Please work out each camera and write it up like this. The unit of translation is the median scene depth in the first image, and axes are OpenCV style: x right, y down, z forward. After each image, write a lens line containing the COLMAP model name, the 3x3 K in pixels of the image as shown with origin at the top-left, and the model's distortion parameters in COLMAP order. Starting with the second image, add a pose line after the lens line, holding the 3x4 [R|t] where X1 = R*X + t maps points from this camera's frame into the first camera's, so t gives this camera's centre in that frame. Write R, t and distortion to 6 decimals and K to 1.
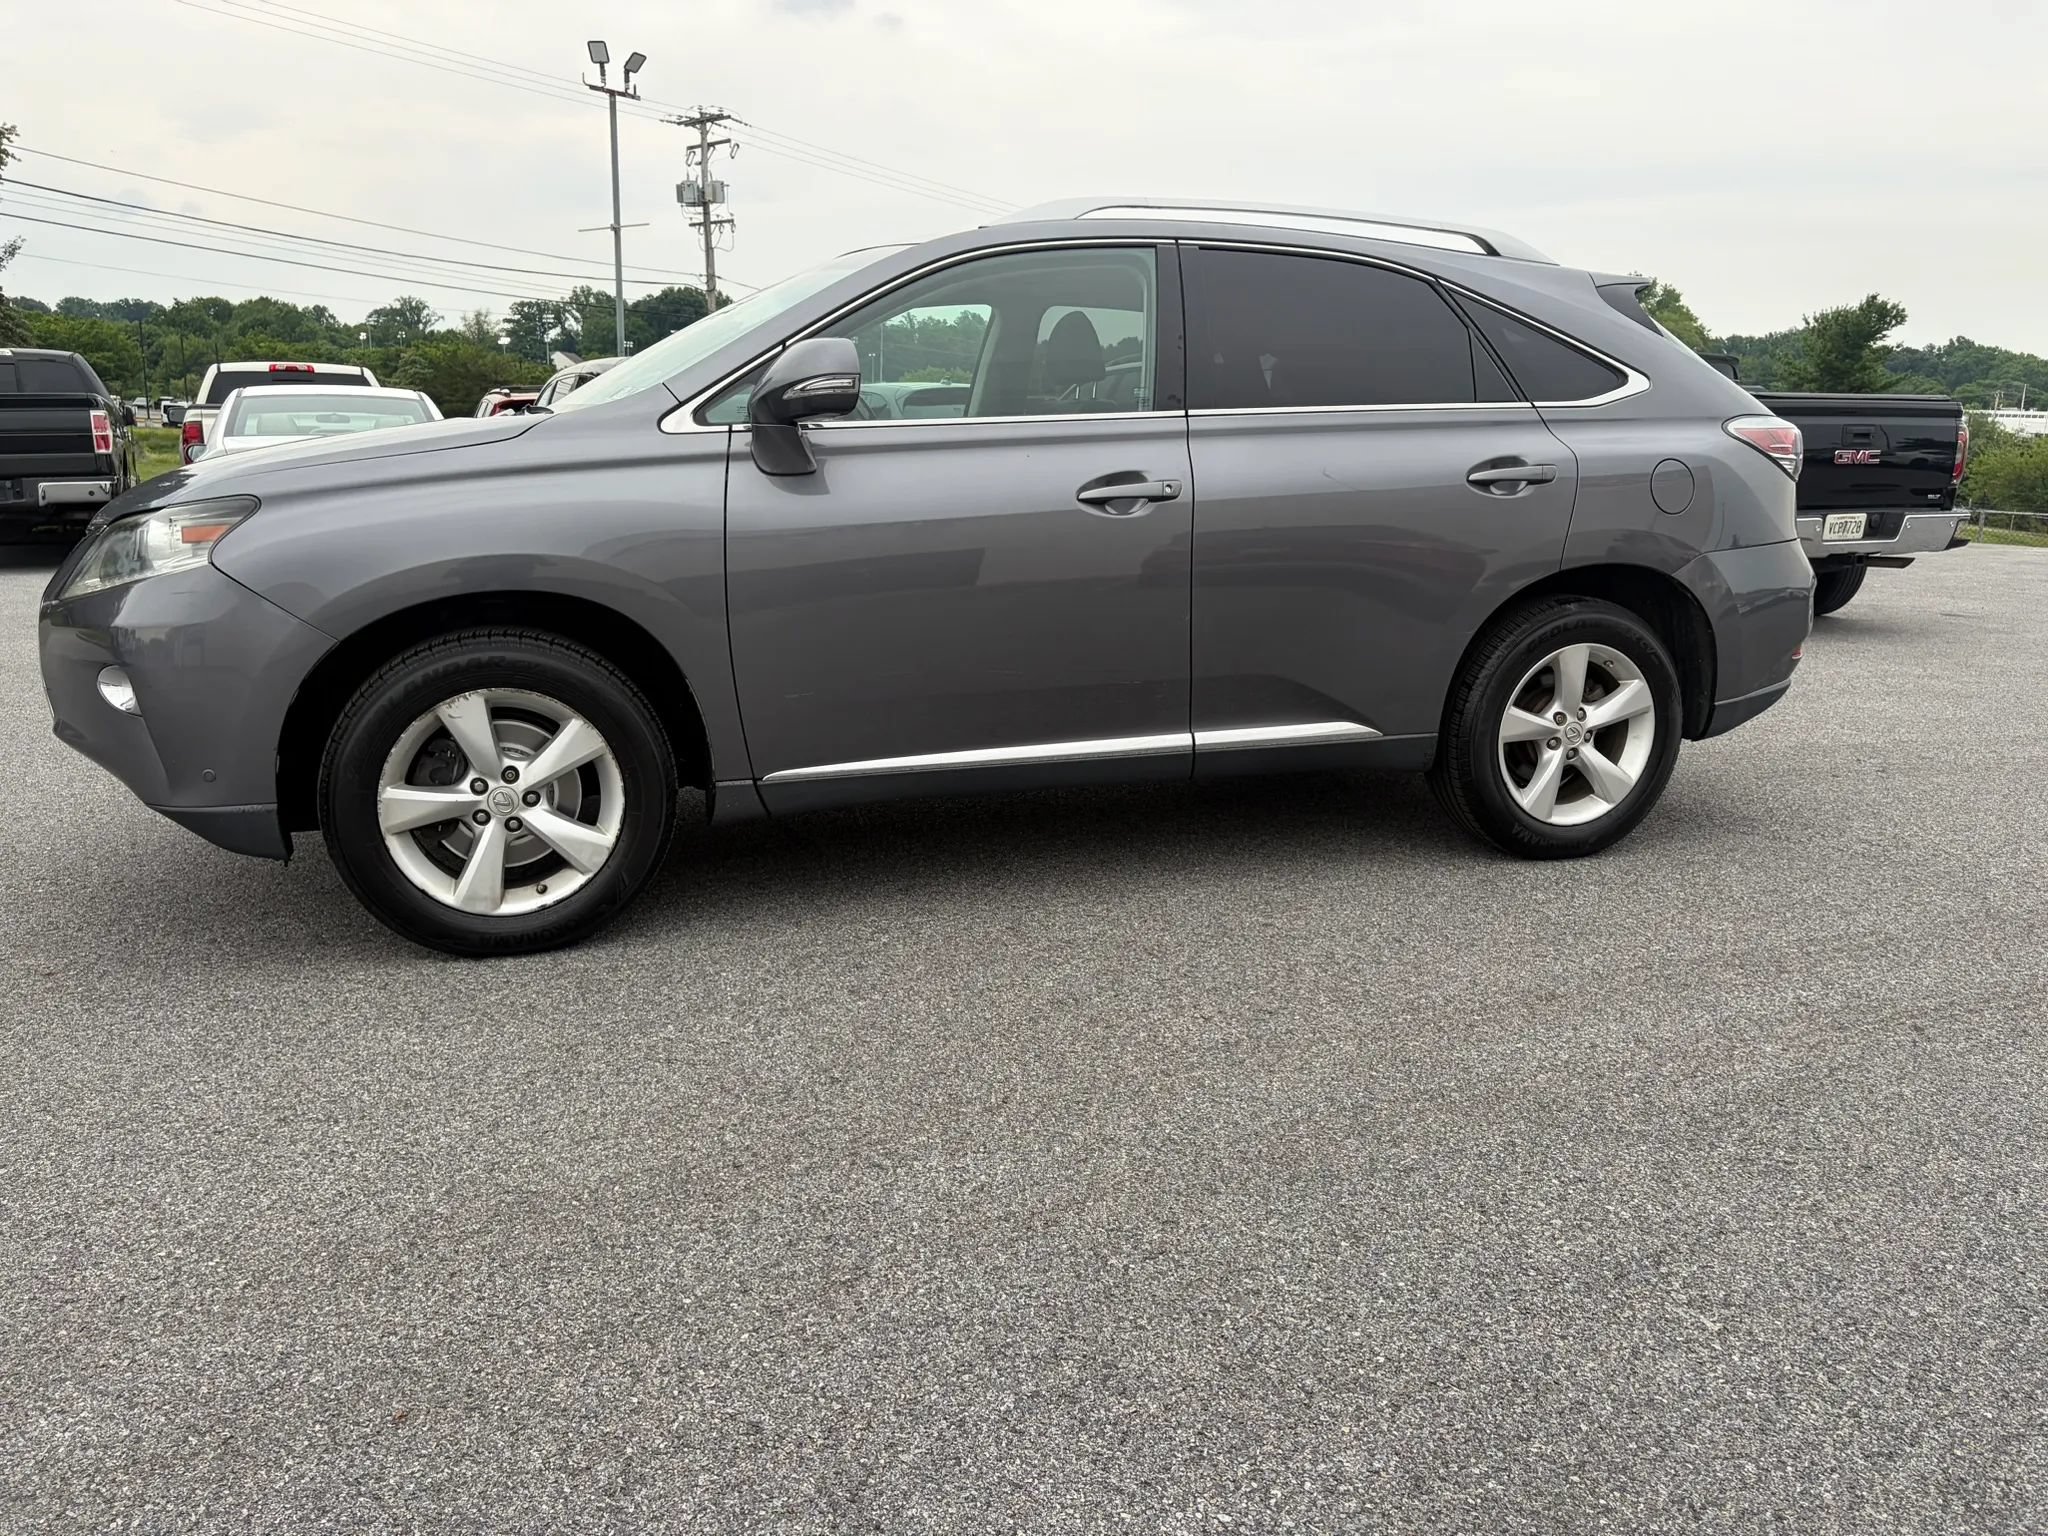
lens RADIAL K [[1558.3, 0, 1023.5], [0, 1558.3, 754.3], [0, 0, 1]] dist [0.062545, -0.073483]
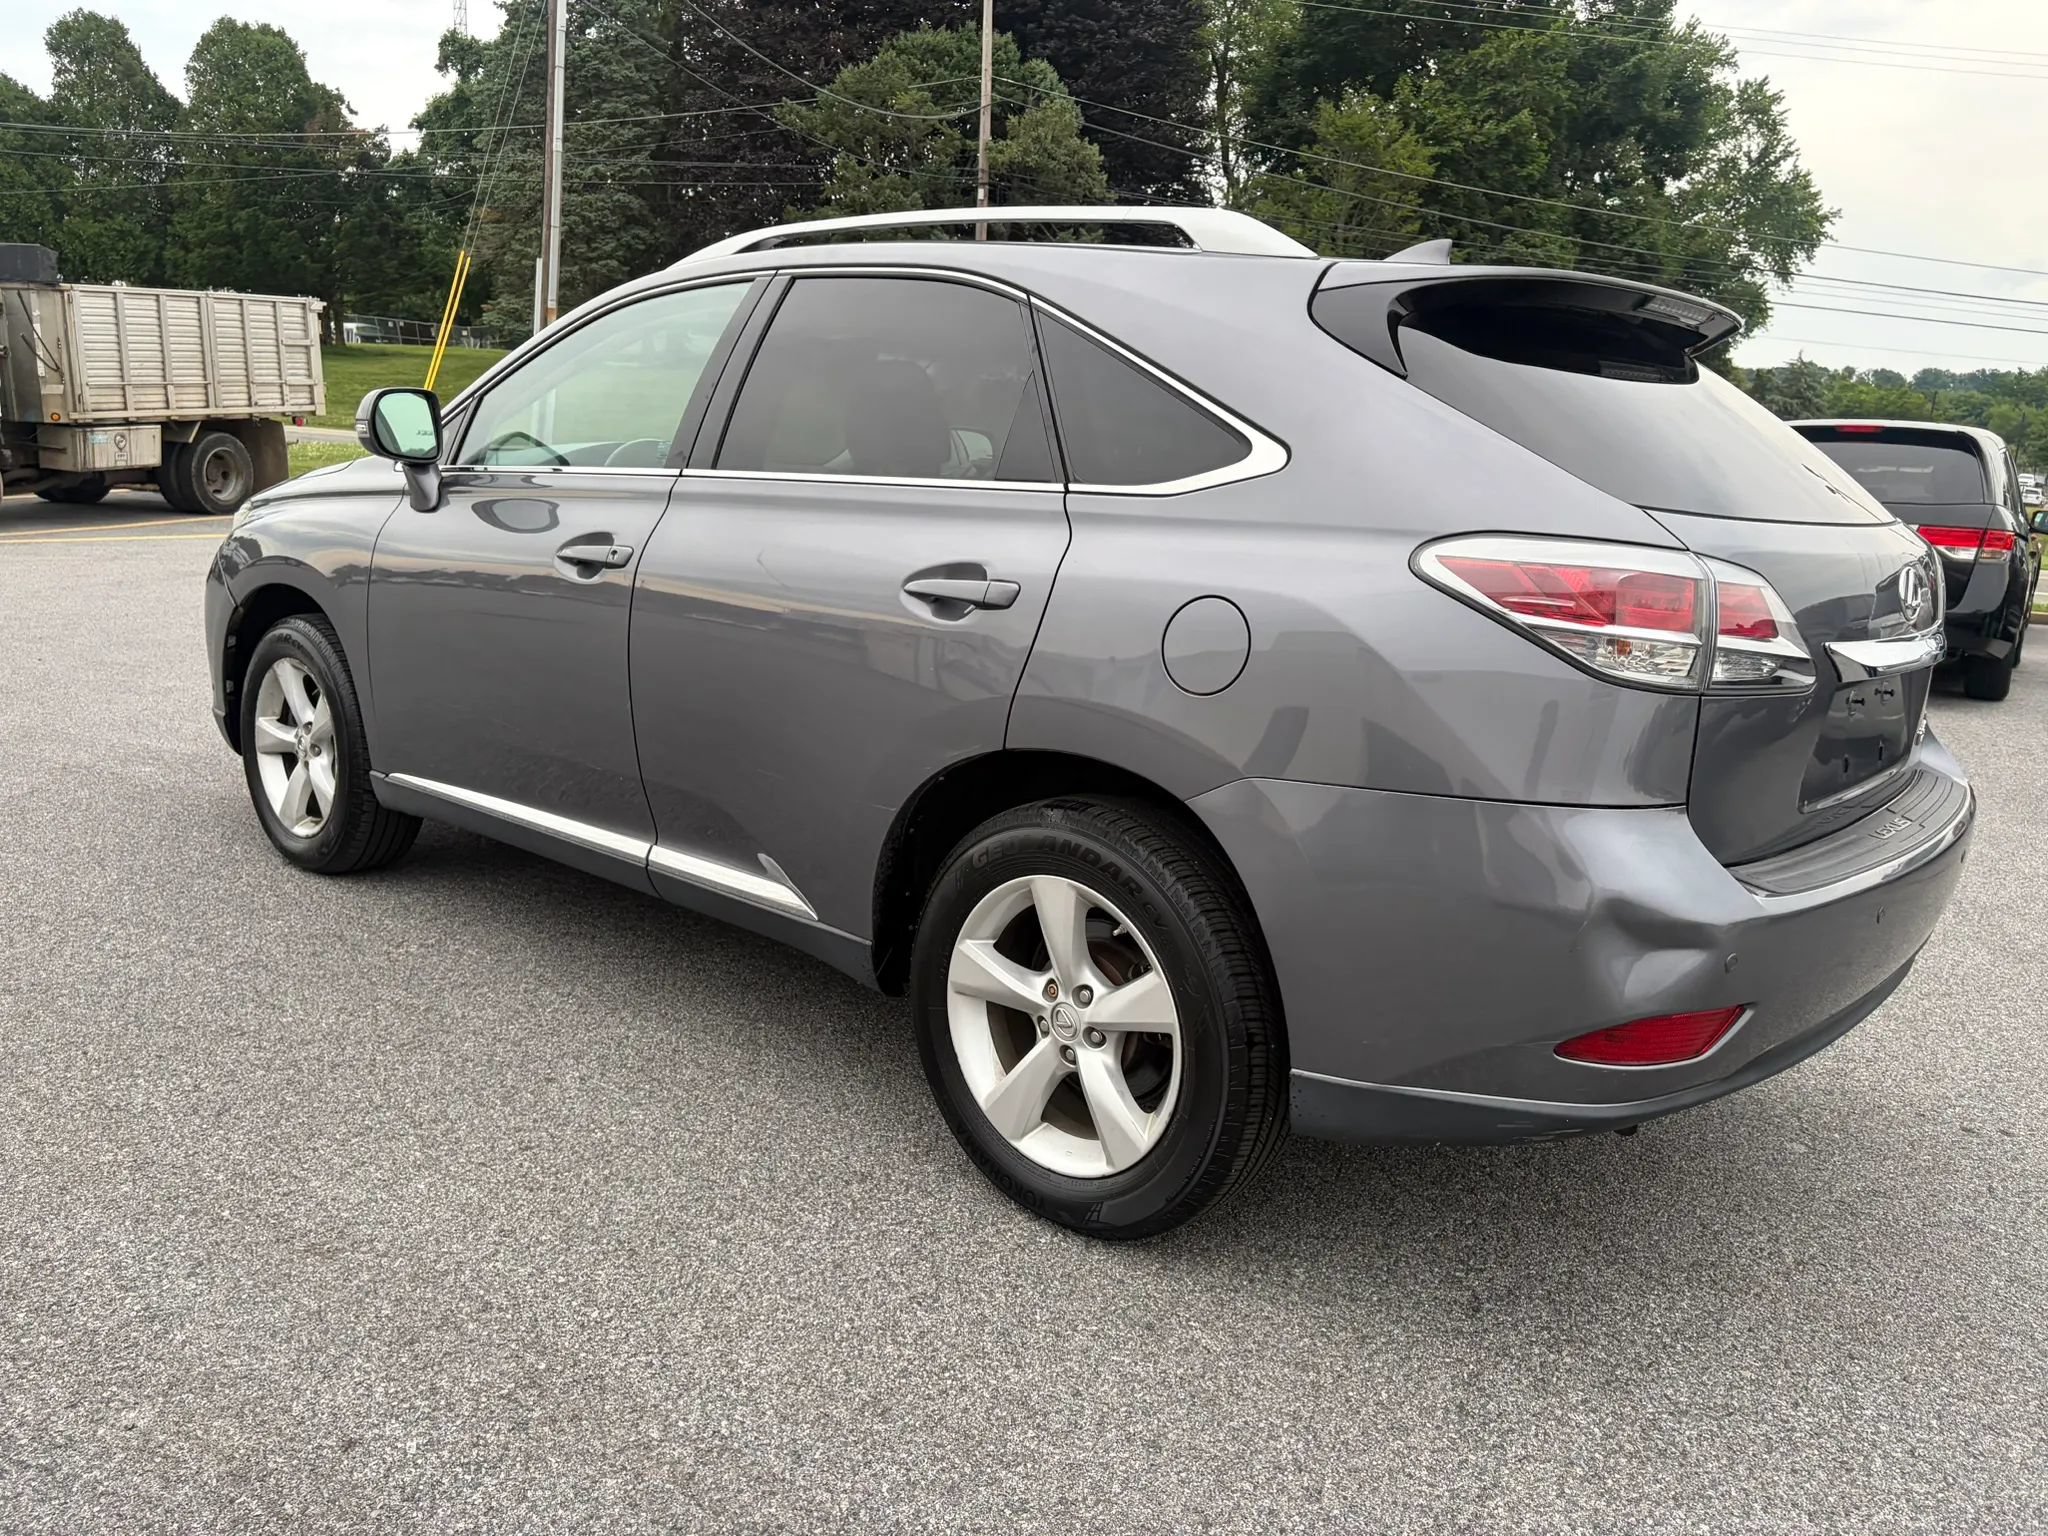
lens RADIAL K [[1545.8, 0, 964.1], [0, 1545.8, 767.5], [0, 0, 1]] dist [0.054232, -0.037922]
pose [[0.498943, 0.195943, -0.844193, 0.879491], [-0.224062, 0.970151, 0.092752, -0.168334], [0.837169, 0.142874, 0.527954, 0.677189]]
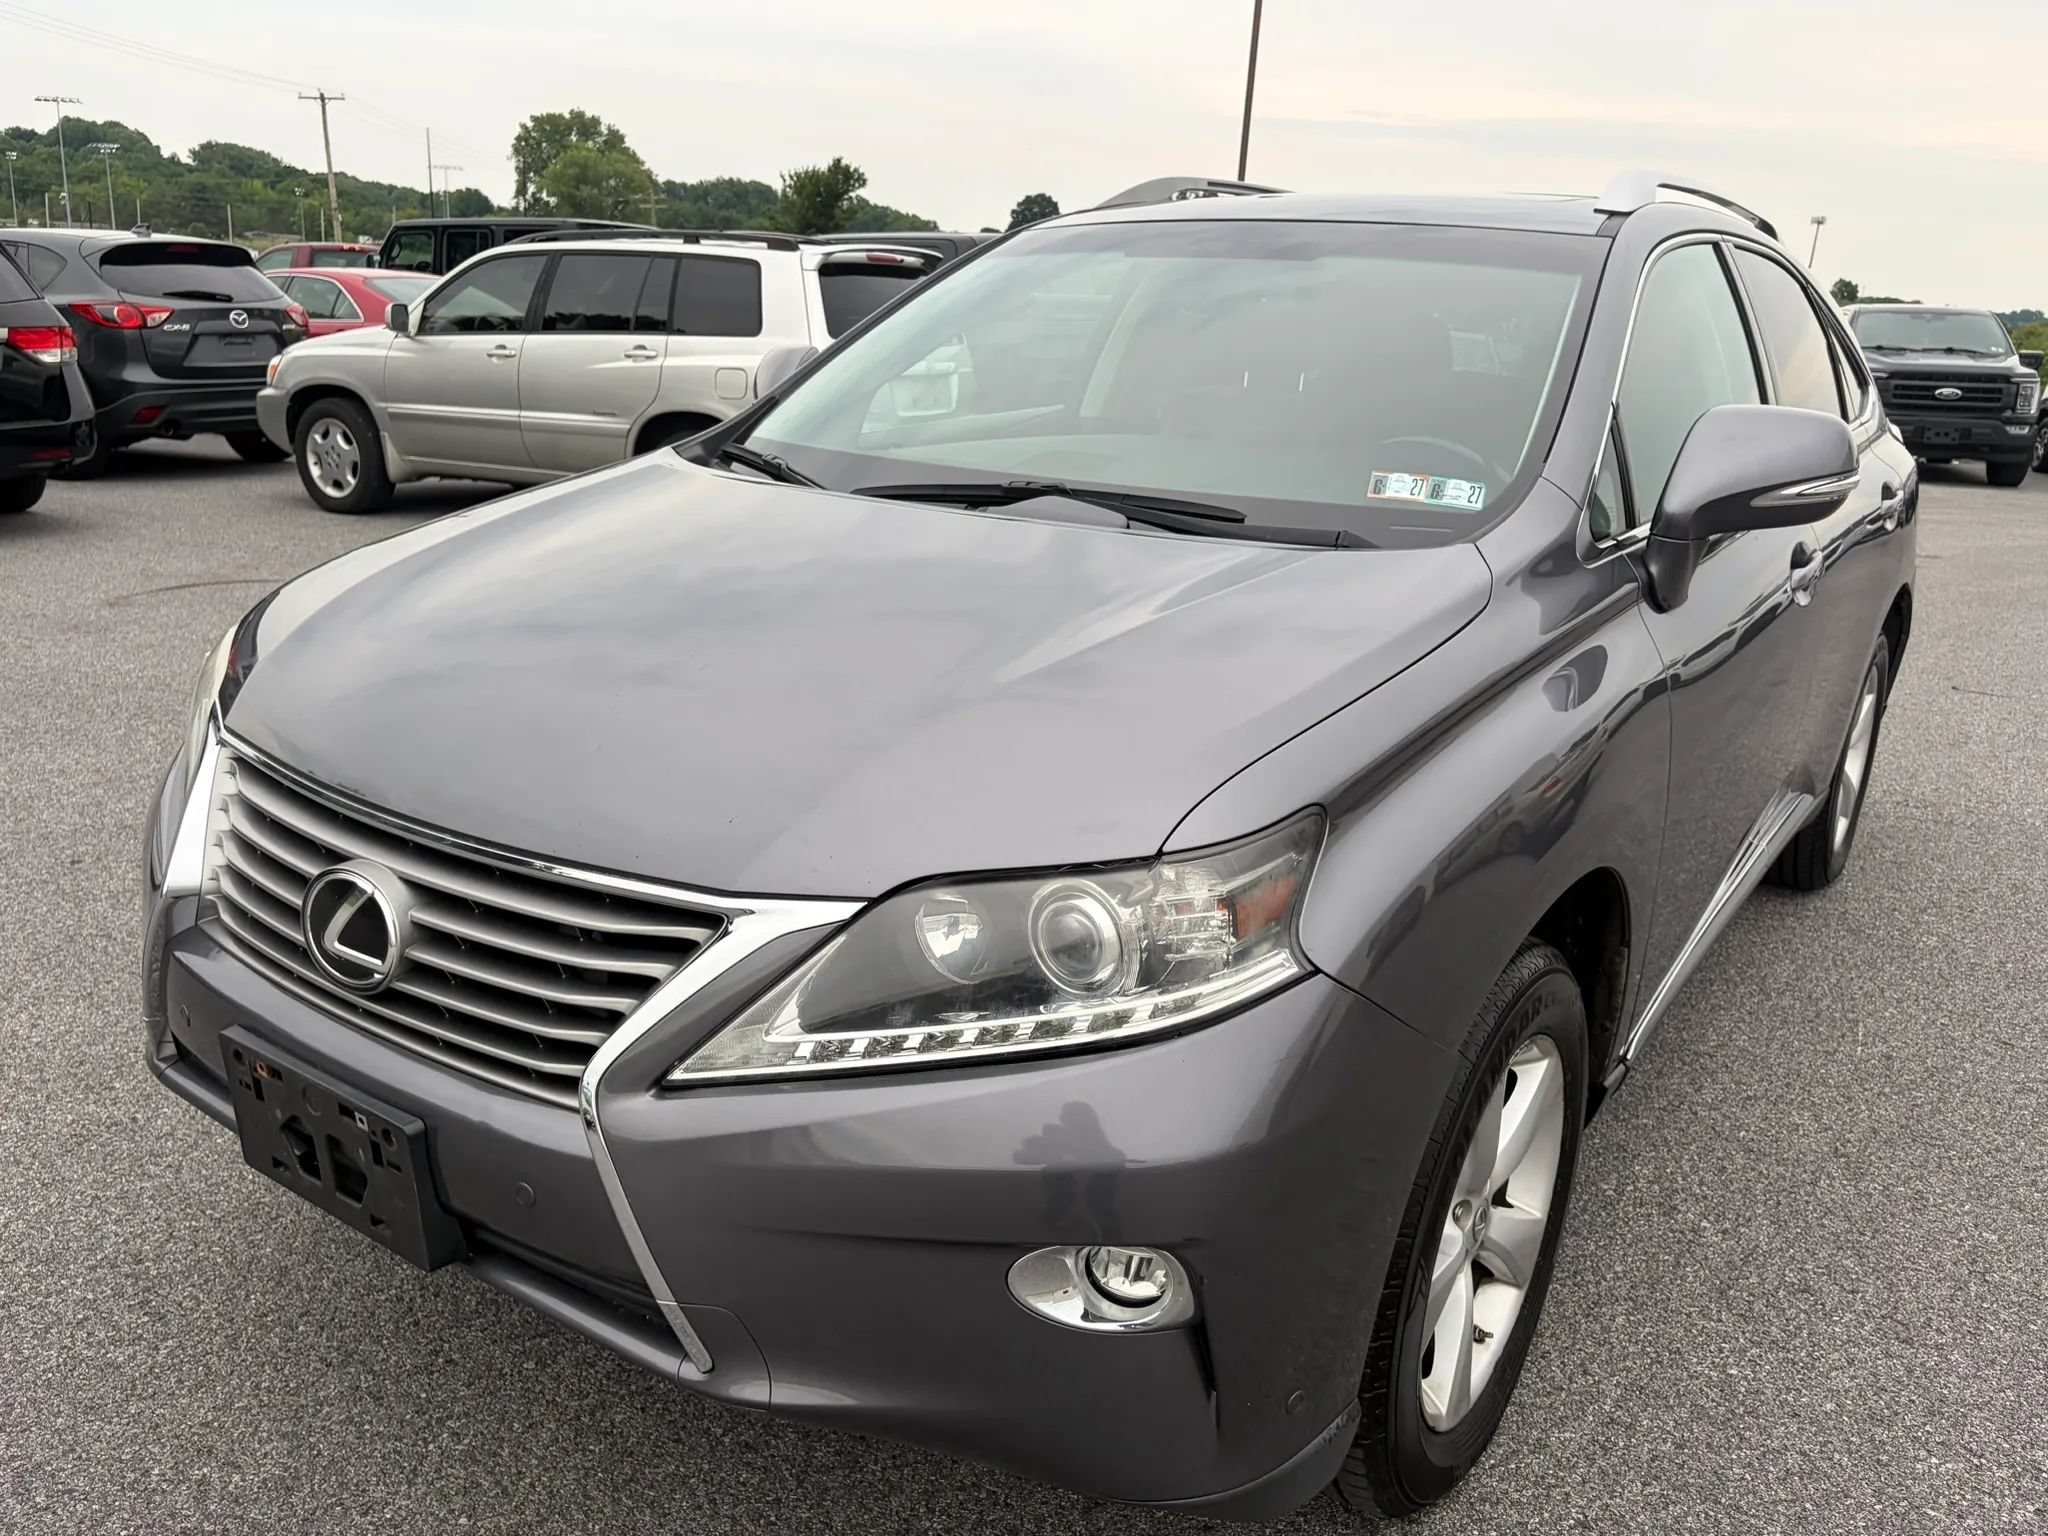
lens RADIAL K [[1558.3, 0, 998.0], [0, 1558.3, 784.2], [0, 0, 1]] dist [0.062545, -0.073483]
pose [[0.815555, -0.152190, 0.558308, -0.657638], [0.086880, 0.986063, 0.141883, -0.191349], [-0.572120, -0.067208, 0.817411, 0.512496]]
